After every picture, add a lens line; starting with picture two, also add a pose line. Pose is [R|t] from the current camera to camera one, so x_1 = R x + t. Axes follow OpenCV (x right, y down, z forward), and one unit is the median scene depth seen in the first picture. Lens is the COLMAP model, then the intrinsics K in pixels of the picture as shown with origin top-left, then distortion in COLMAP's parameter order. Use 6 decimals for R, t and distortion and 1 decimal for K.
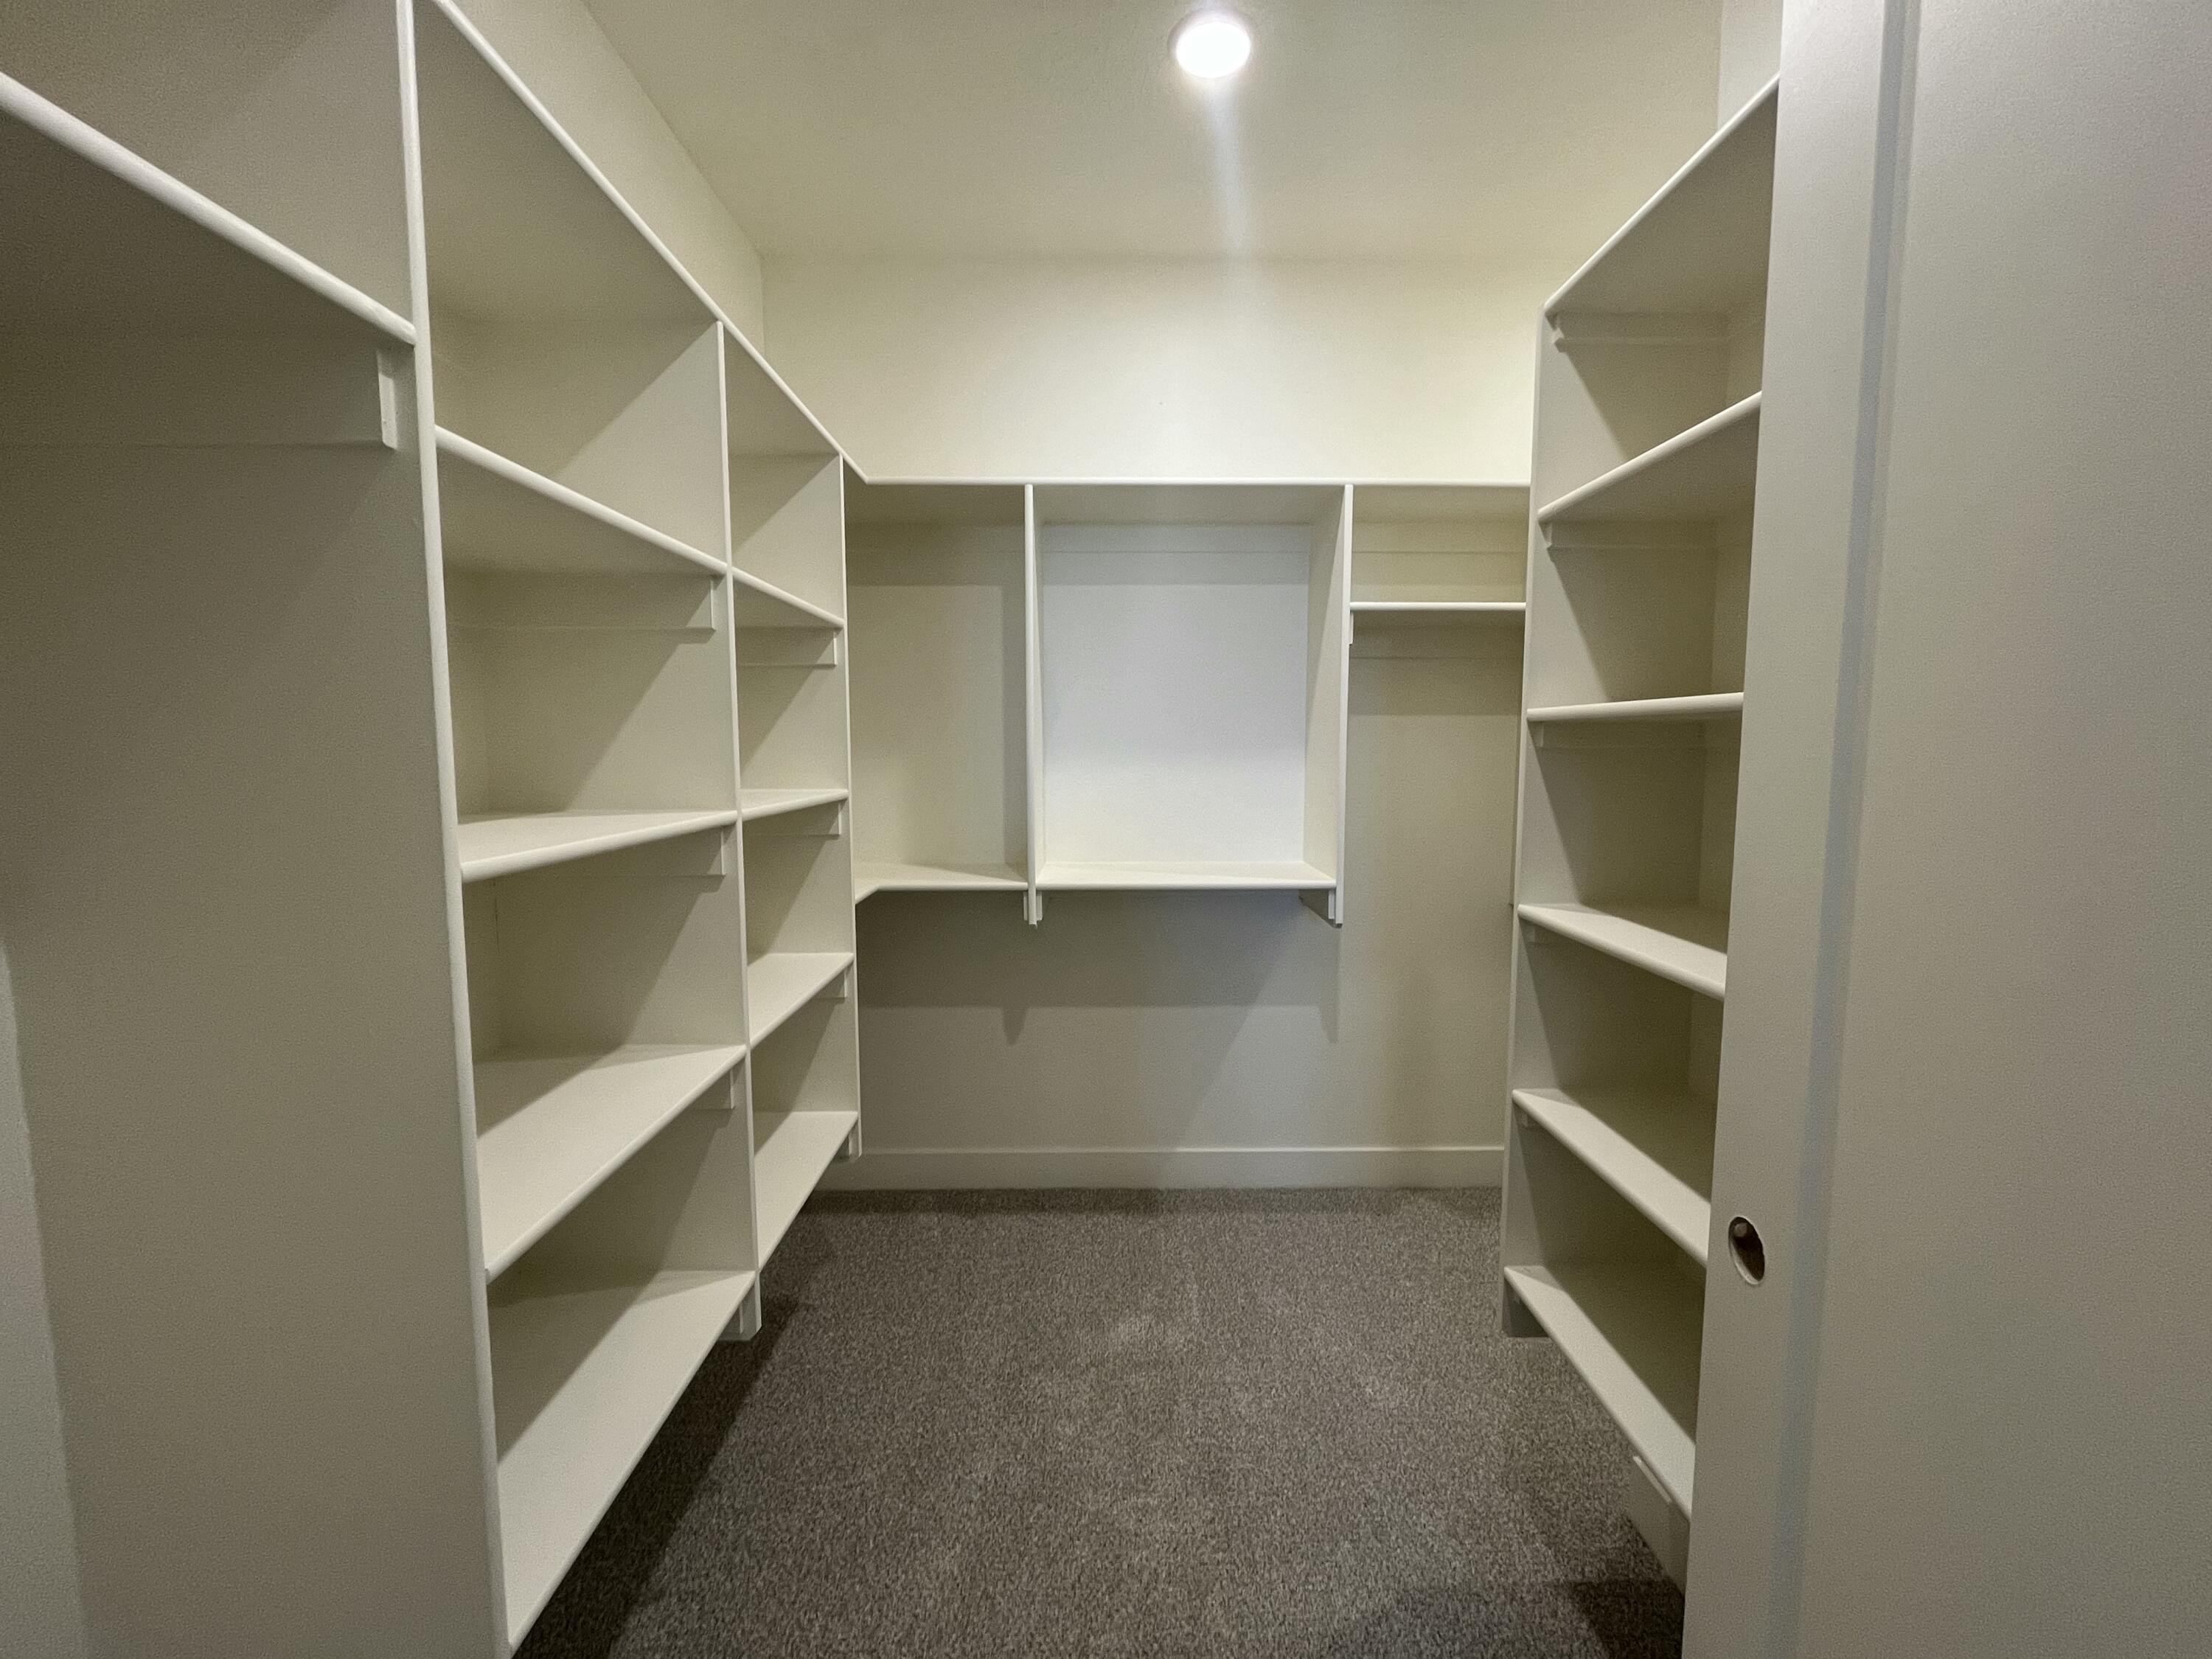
lens RADIAL K [[893.6, 0, 1112.7], [0, 893.6, 823.9], [0, 0, 1]] dist [-0.002278, -0.000418]
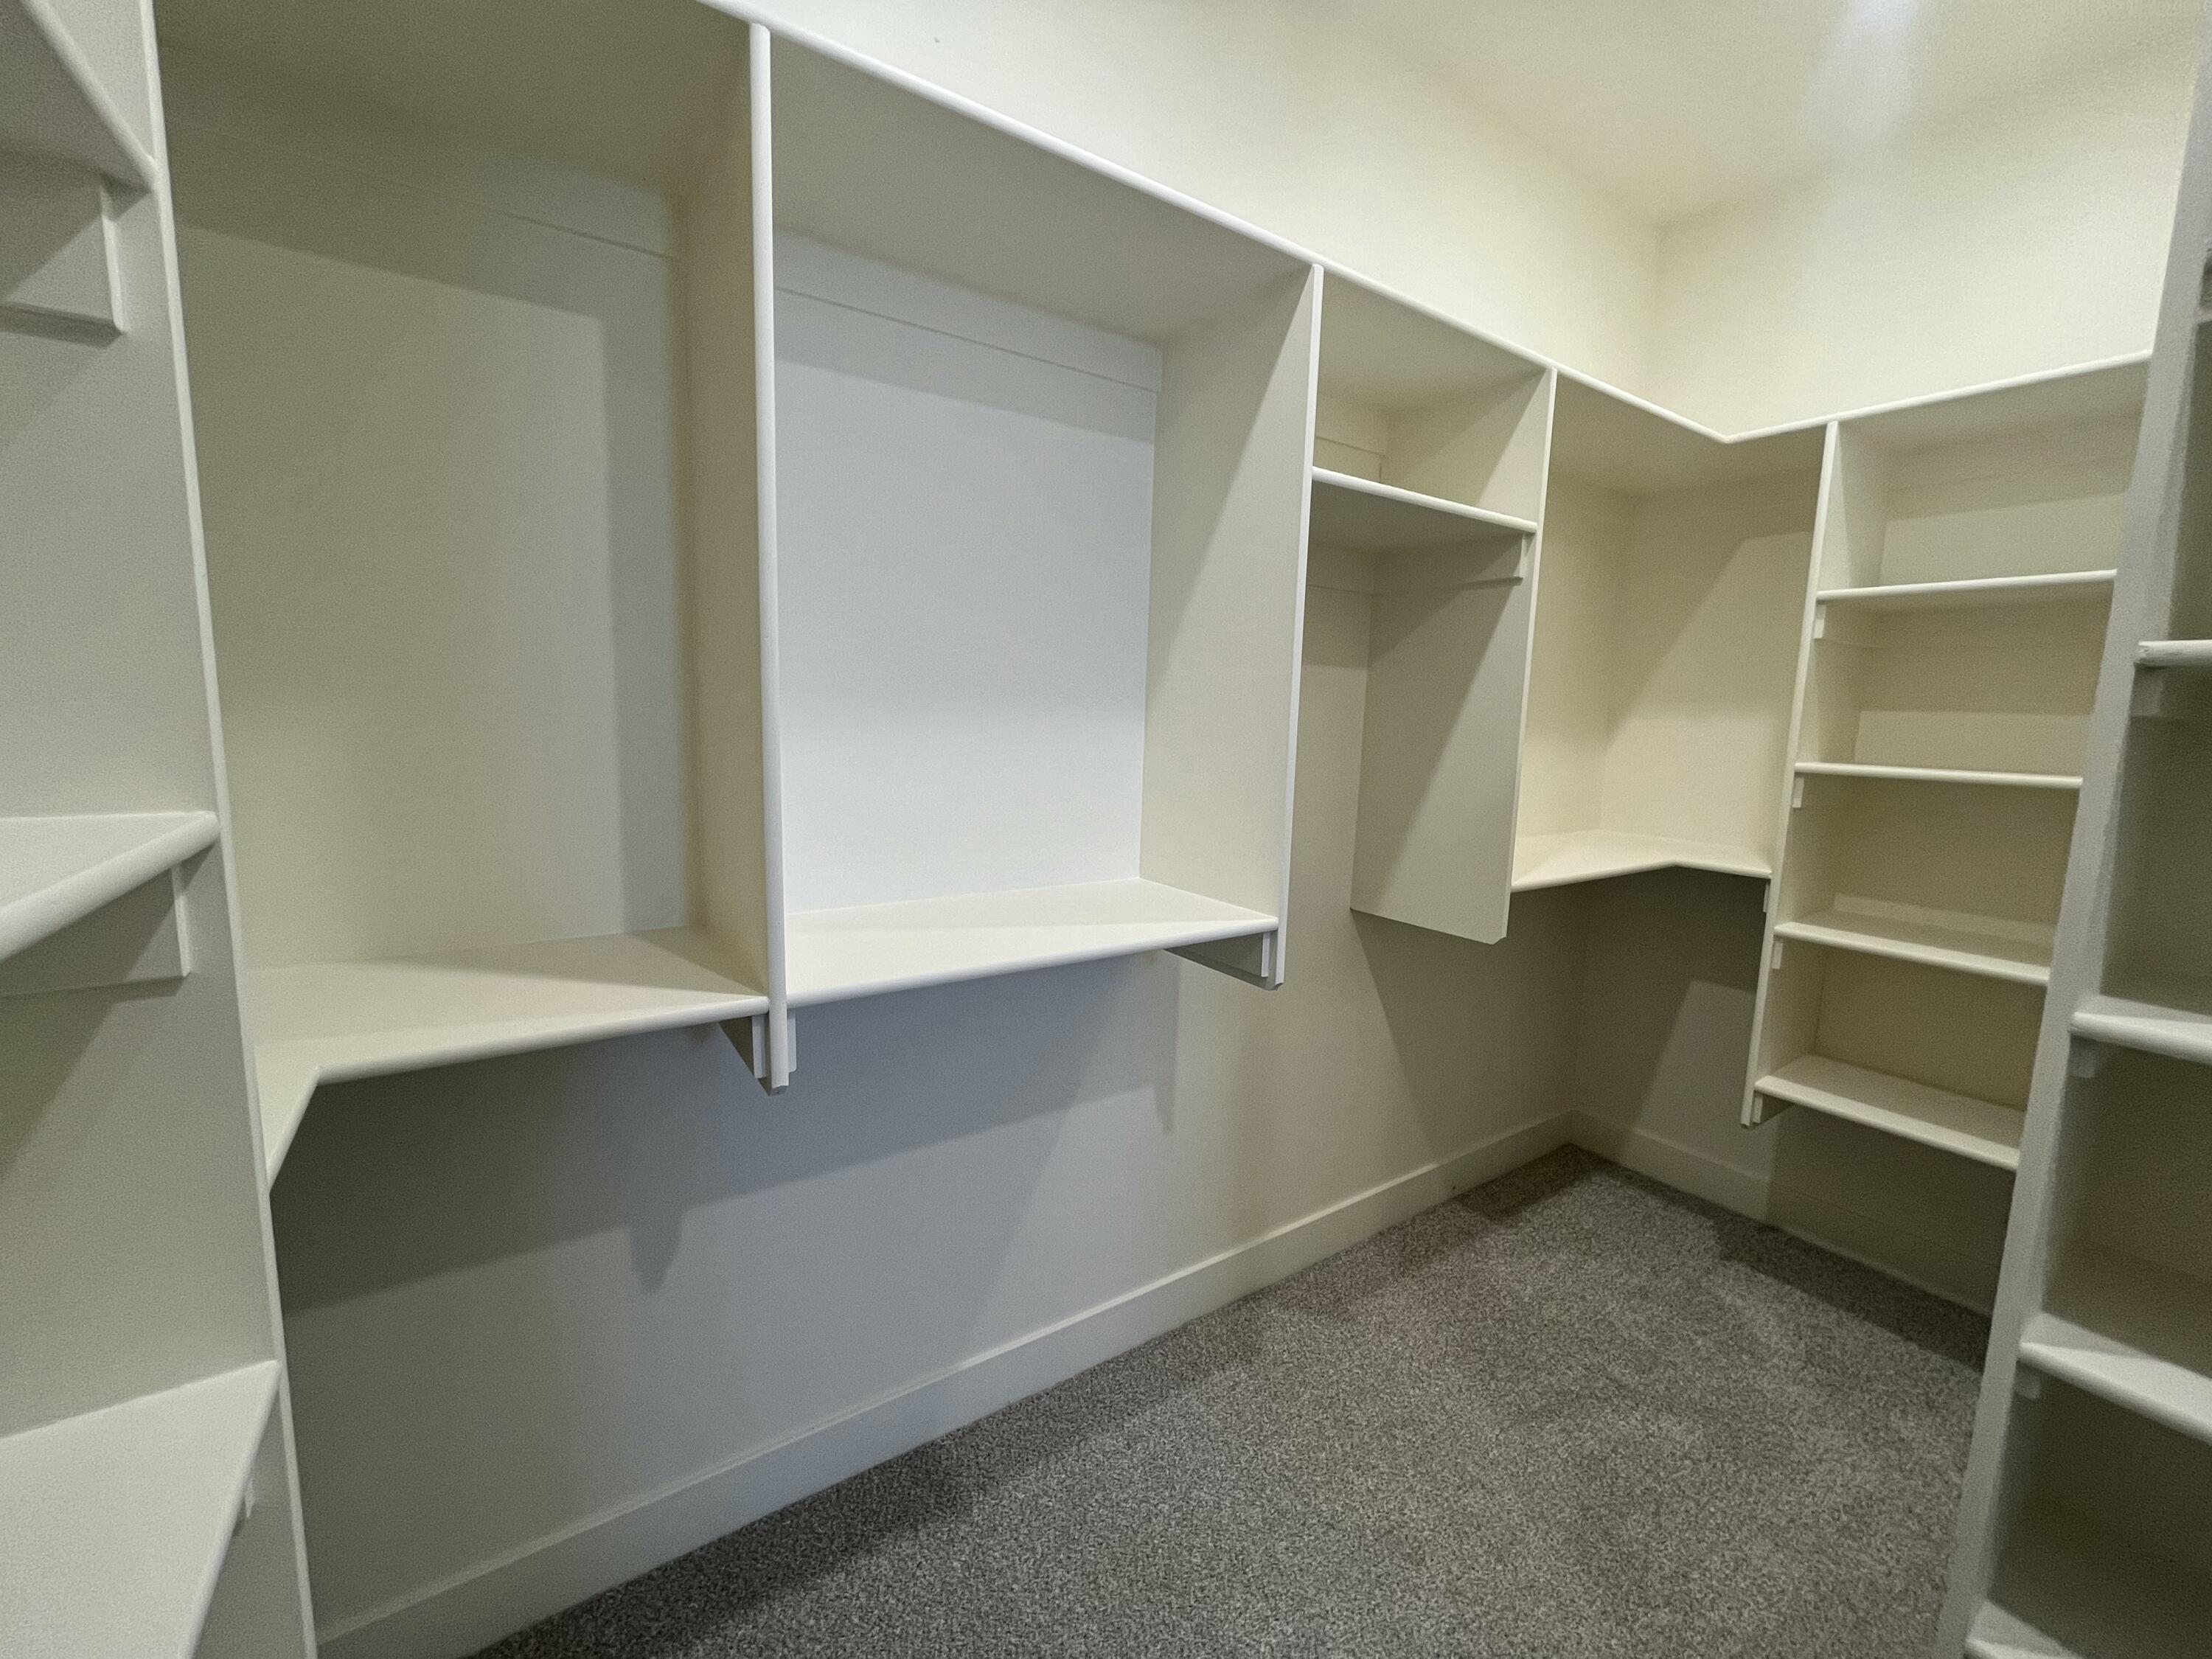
lens RADIAL K [[893.6, 0, 1112.7], [0, 893.6, 823.9], [0, 0, 1]] dist [-0.002278, -0.000418]
pose [[0.832808, -0.043793, 0.551827, -0.190450], [0.014748, 0.998267, 0.056966, -0.040486], [-0.553366, -0.039304, 0.832011, 0.540613]]
